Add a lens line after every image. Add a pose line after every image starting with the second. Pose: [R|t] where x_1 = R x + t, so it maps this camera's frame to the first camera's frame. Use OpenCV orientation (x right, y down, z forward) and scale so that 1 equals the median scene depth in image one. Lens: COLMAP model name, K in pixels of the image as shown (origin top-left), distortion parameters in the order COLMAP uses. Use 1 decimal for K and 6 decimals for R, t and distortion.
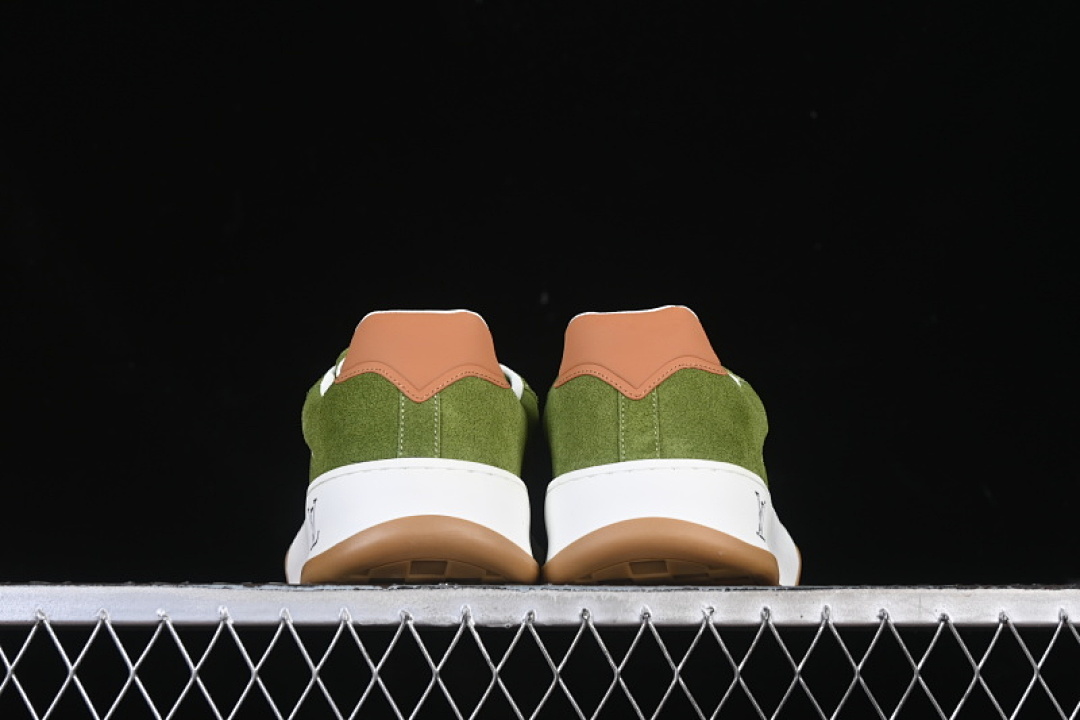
lens RADIAL K [[2367.2, 0, 544.6], [0, 2367.2, 361.7], [0, 0, 1]] dist [0.002745, 0.000000]
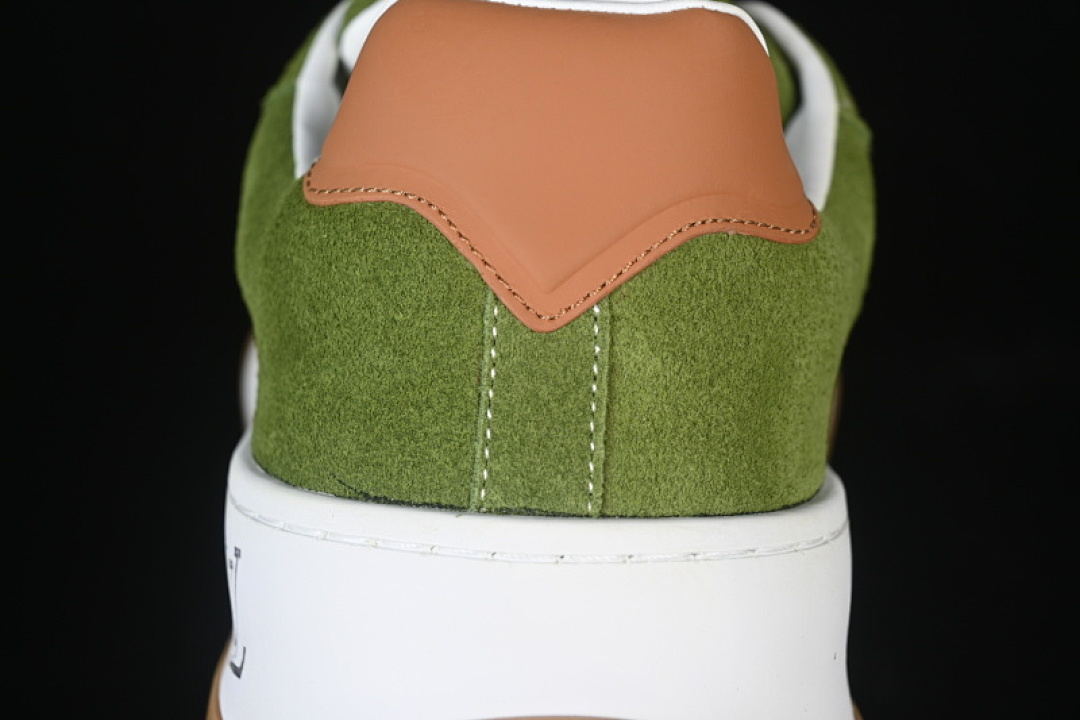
lens RADIAL K [[2367.2, 0, 538.9], [0, 2367.2, 359.8], [0, 0, 1]] dist [0.002745, 0.000000]
pose [[0.996684, 0.051604, -0.062914, -0.033198], [-0.026967, 0.938967, 0.342949, -0.089199], [0.076772, -0.340115, 0.937245, 0.696068]]
